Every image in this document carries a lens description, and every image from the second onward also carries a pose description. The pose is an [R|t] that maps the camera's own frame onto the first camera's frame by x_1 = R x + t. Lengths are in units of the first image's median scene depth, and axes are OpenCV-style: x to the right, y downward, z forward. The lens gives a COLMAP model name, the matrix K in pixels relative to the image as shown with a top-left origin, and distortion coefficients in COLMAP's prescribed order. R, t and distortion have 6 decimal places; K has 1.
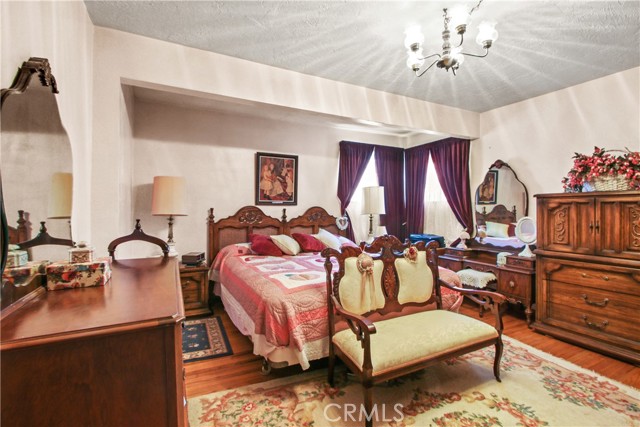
lens RADIAL K [[298.9, 0, 318.9], [0, 298.9, 211.1], [0, 0, 1]] dist [-0.020188, 0.002633]
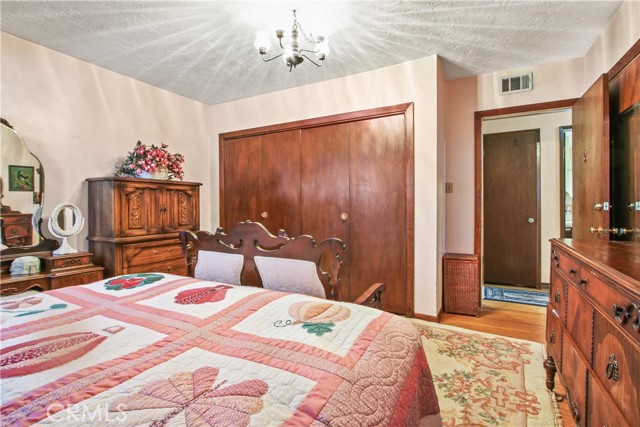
lens RADIAL K [[298.9, 0, 320.7], [0, 298.9, 208.6], [0, 0, 1]] dist [-0.020188, 0.002633]
pose [[-0.542733, -0.009604, 0.839851, -0.388404], [0.008312, 0.999824, 0.016804, 0.032909], [-0.839864, 0.016101, -0.542558, 1.047239]]
